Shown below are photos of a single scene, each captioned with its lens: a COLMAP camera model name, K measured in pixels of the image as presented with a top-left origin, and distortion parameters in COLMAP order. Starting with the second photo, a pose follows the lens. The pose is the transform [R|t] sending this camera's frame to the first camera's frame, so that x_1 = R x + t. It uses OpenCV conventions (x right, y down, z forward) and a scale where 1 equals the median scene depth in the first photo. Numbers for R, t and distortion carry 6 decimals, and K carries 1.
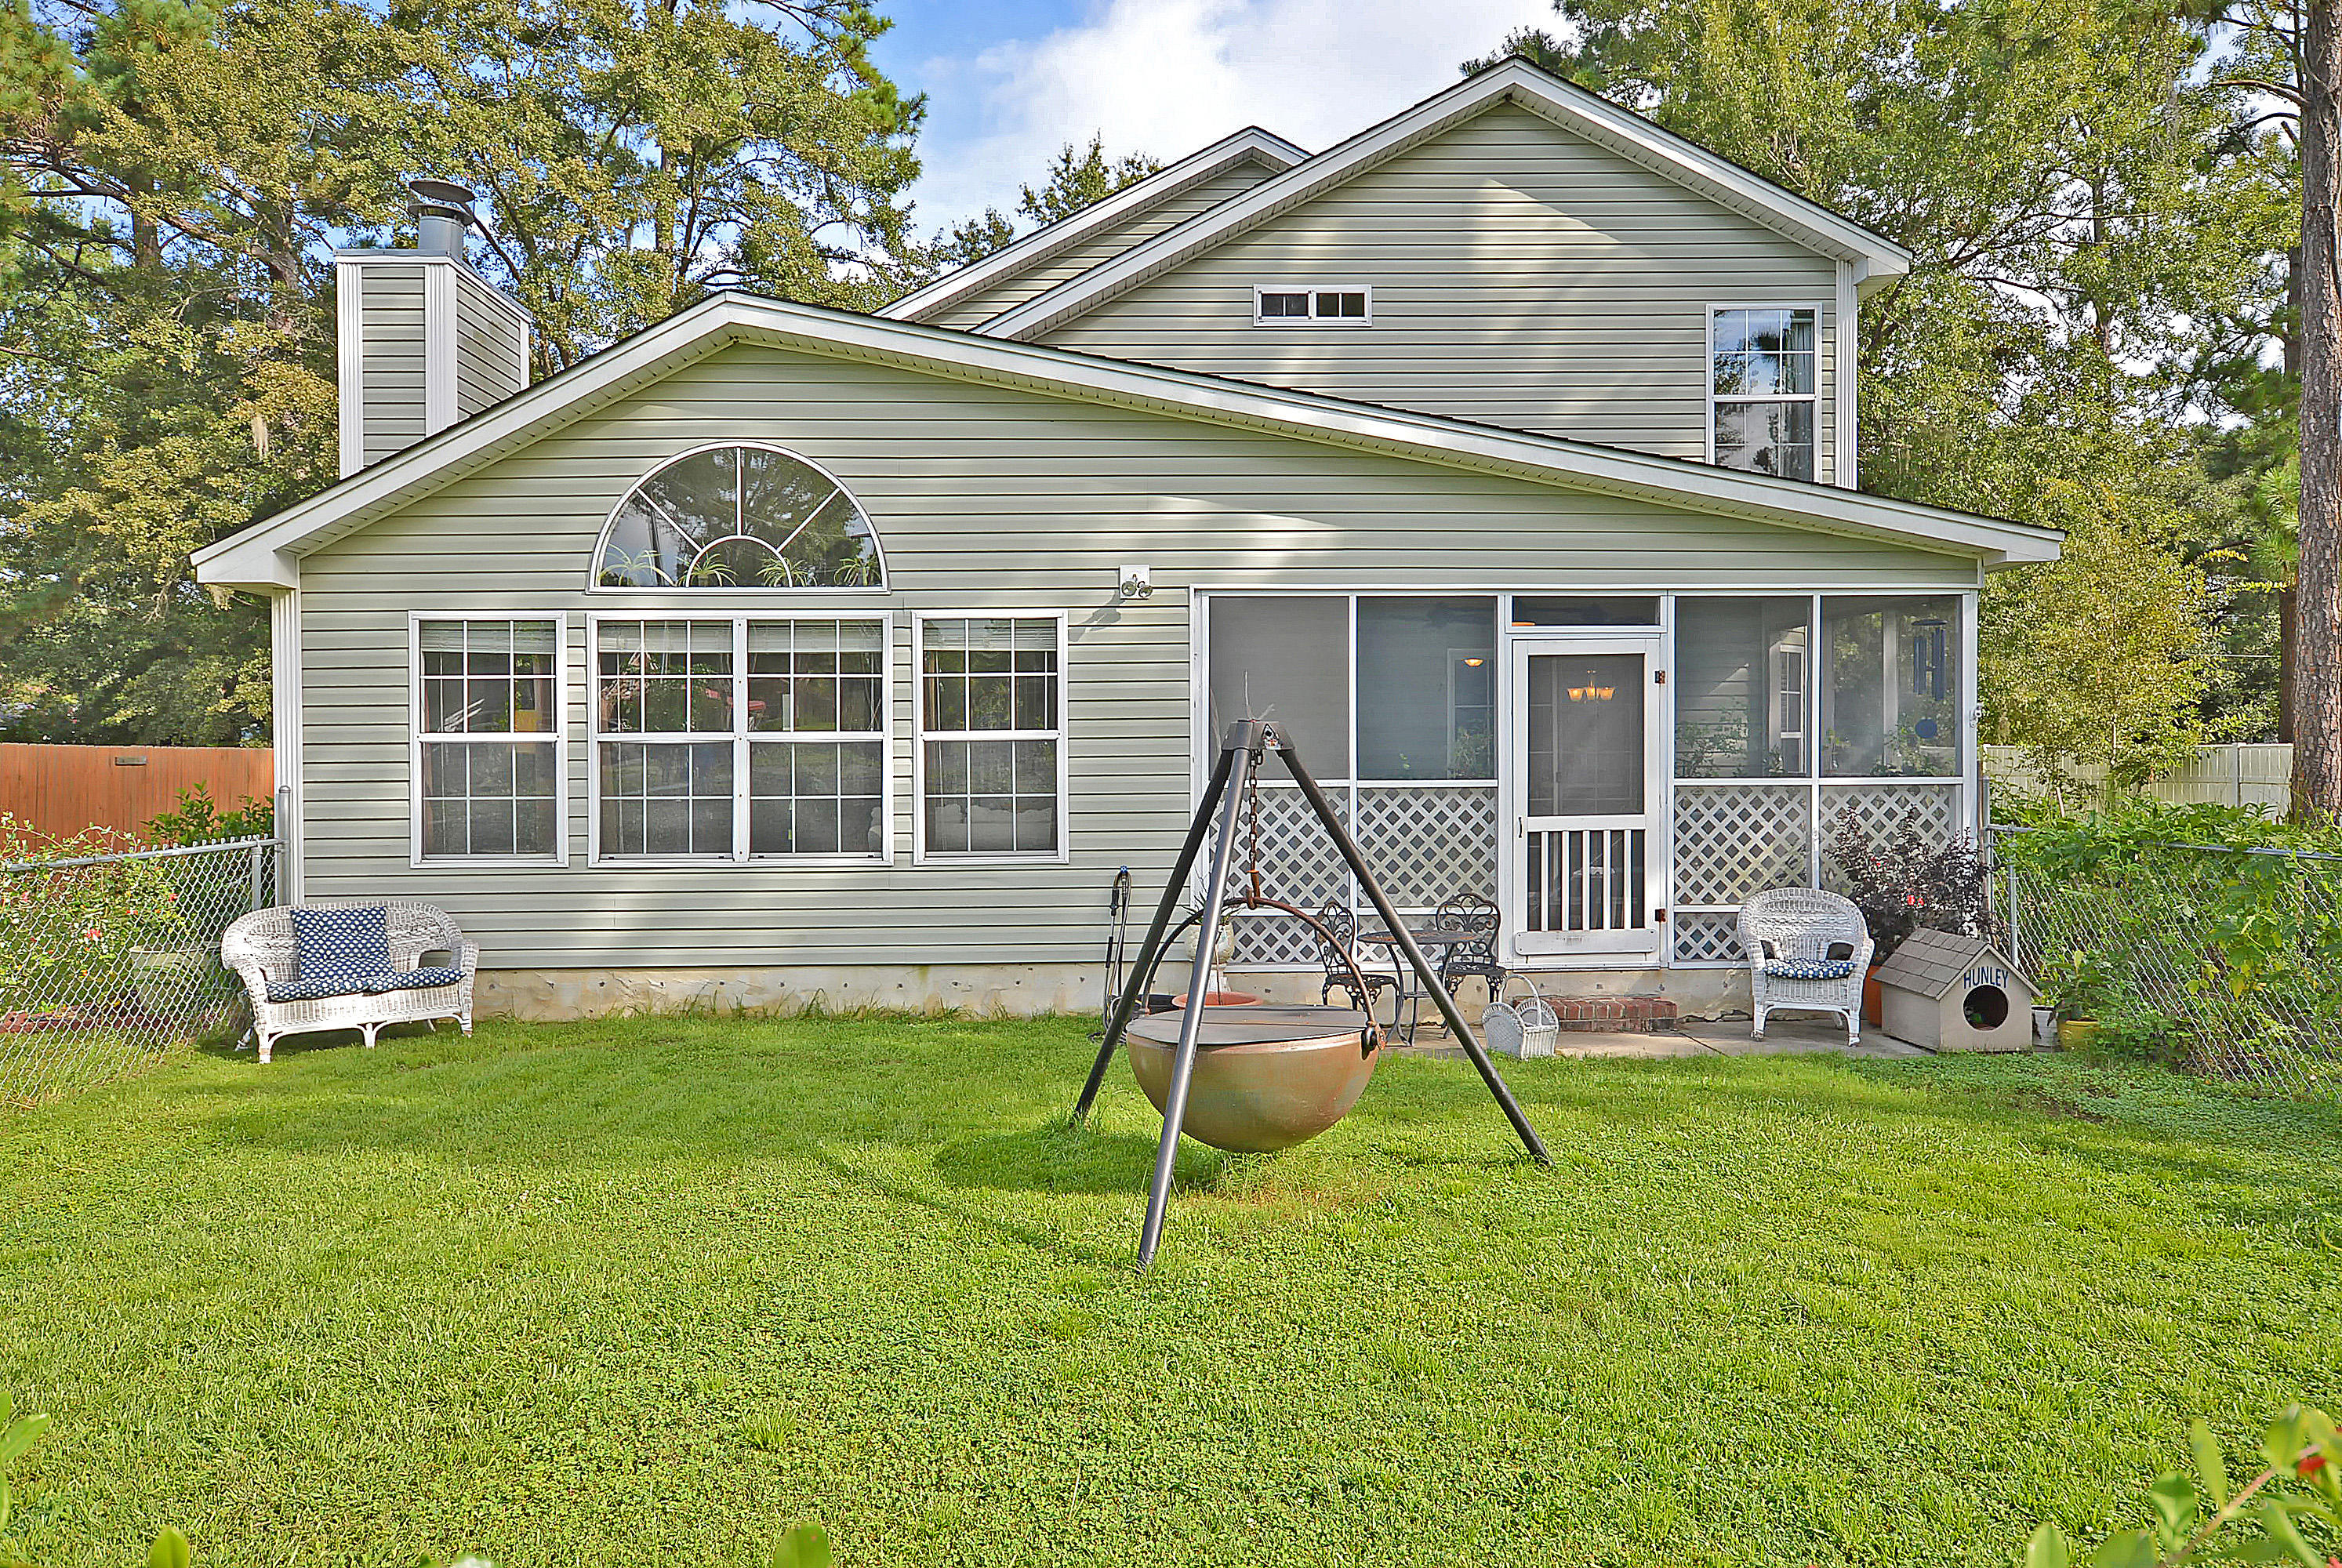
lens RADIAL K [[1614.9, 0, 1149.4], [0, 1614.9, 777.5], [0, 0, 1]] dist [0.026695, 0.005316]
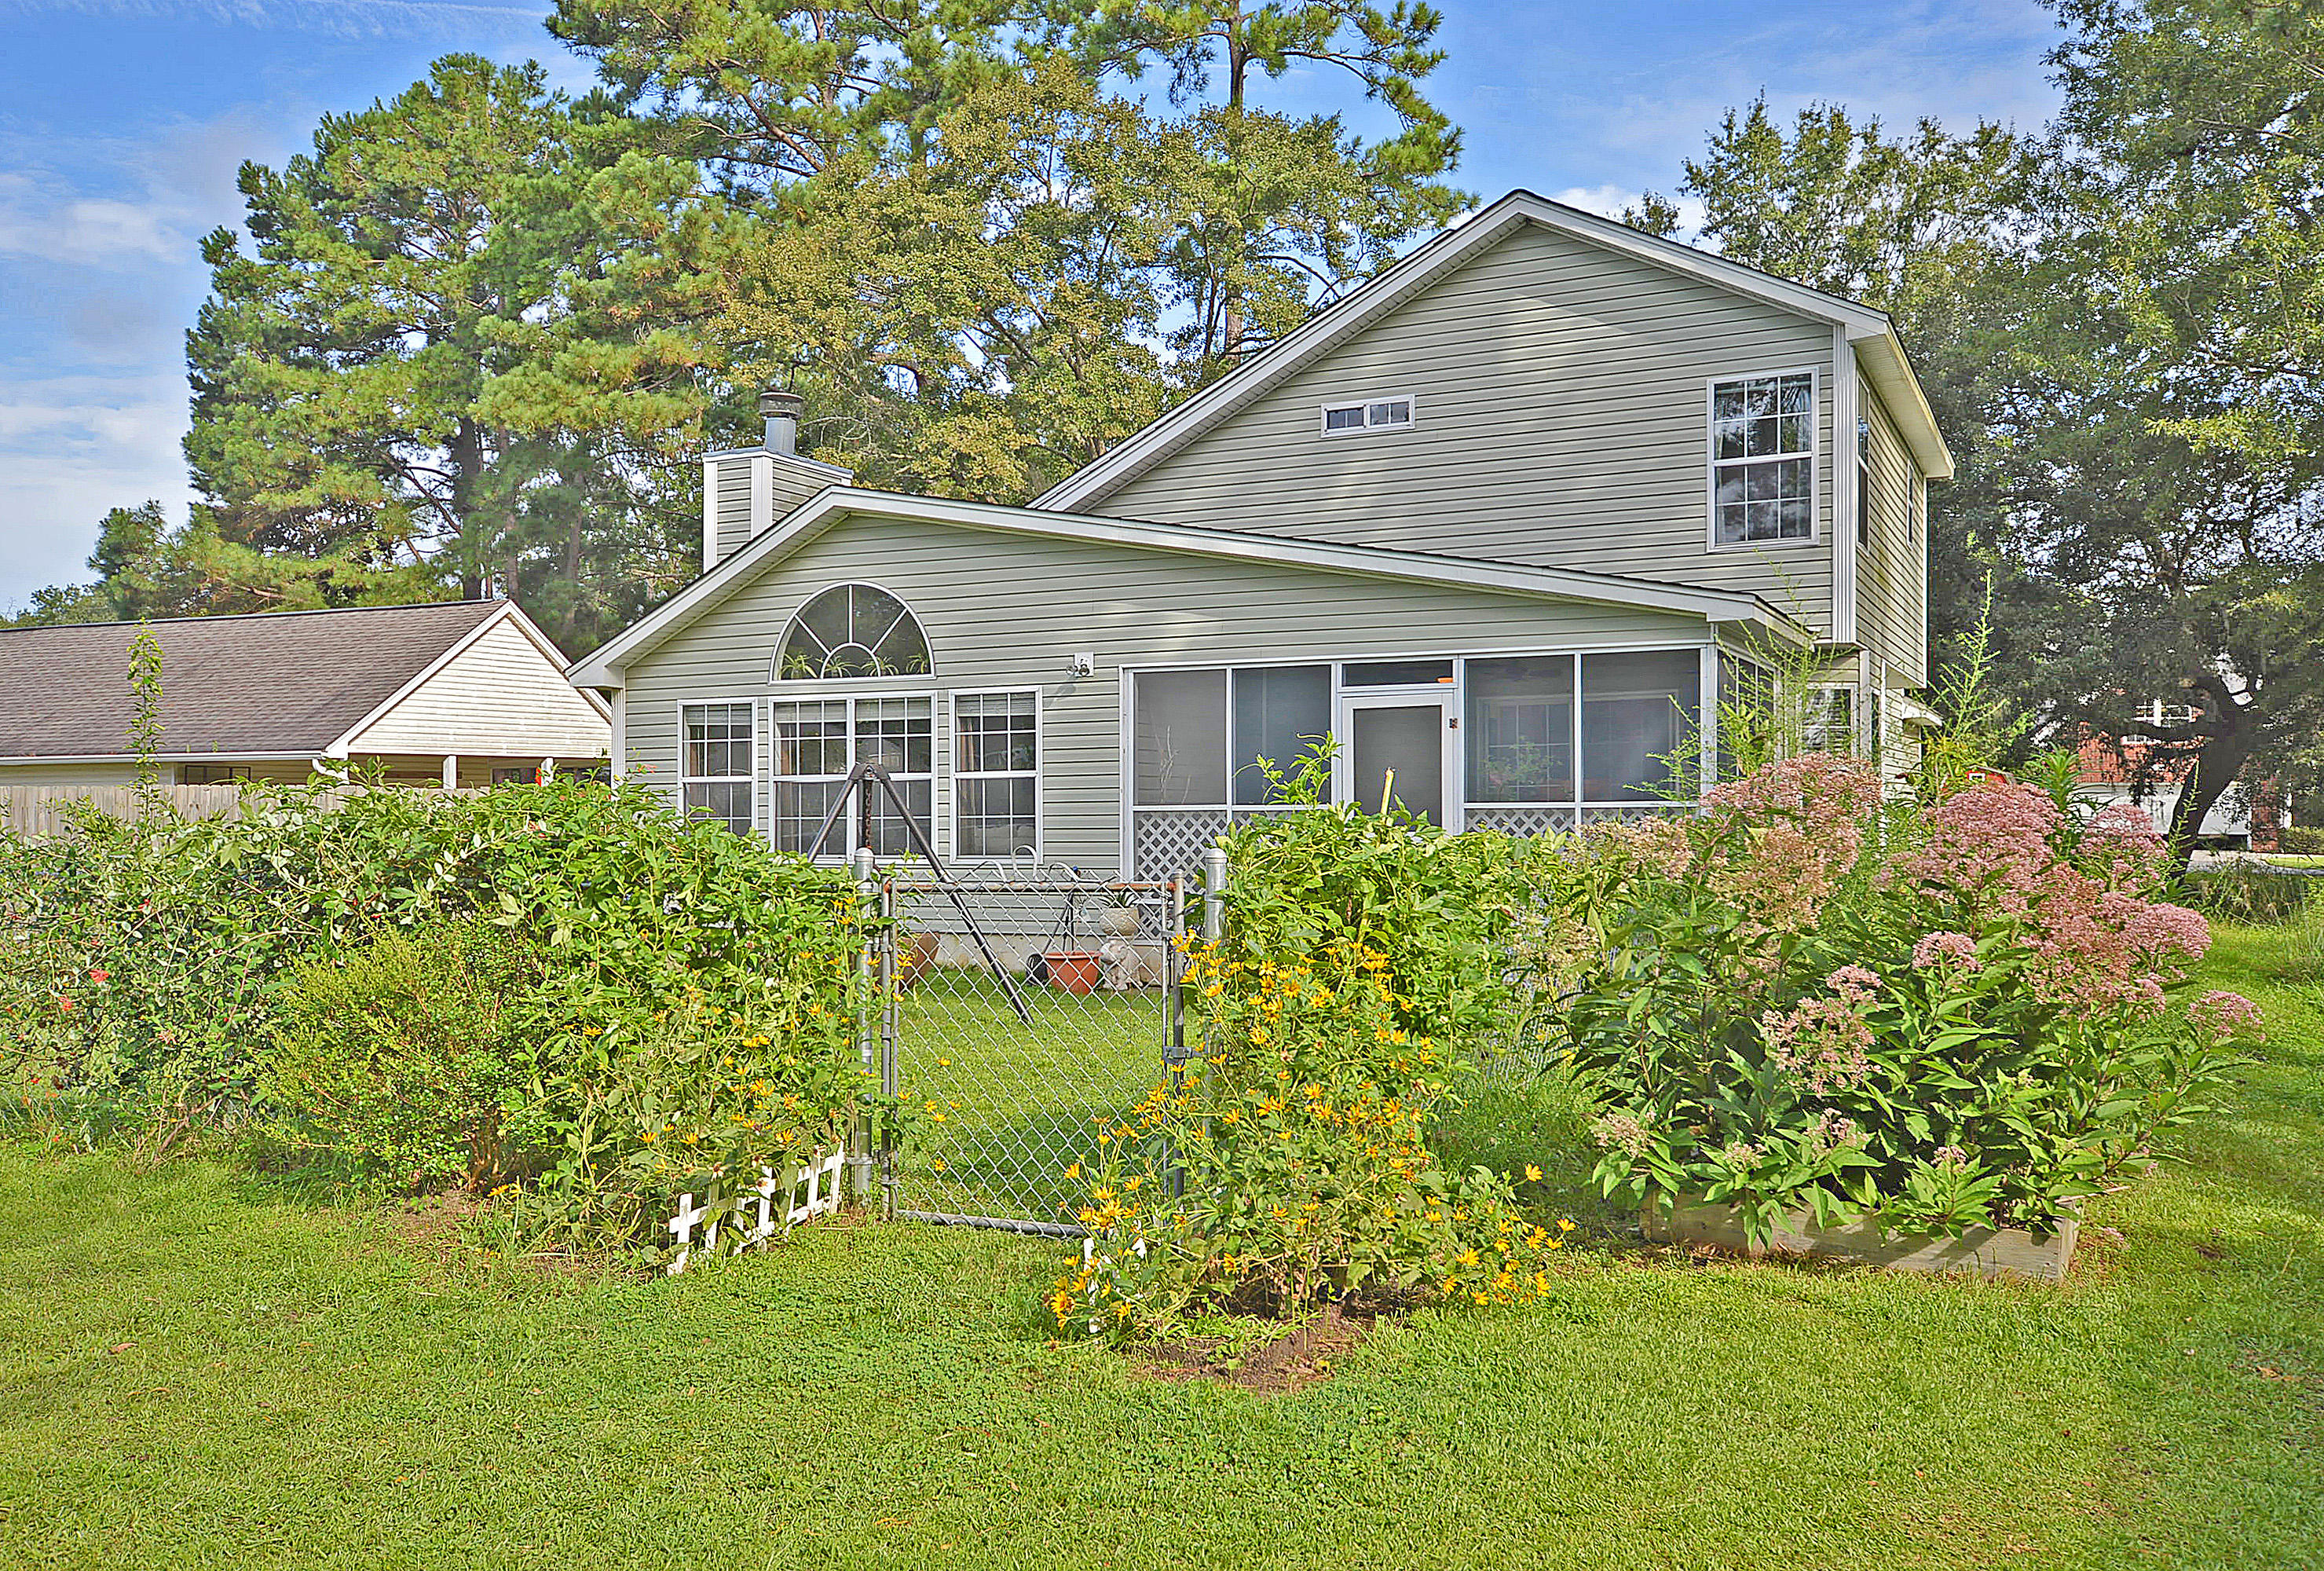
lens RADIAL K [[1953.4, 0, 1151.0], [0, 1953.4, 790.3], [0, 0, 1]] dist [0.081929, 0.000222]
pose [[0.889281, -0.007243, -0.457305, 0.812418], [-0.003429, 0.999741, -0.022502, 0.026338], [0.457349, 0.021579, 0.889025, -0.476173]]
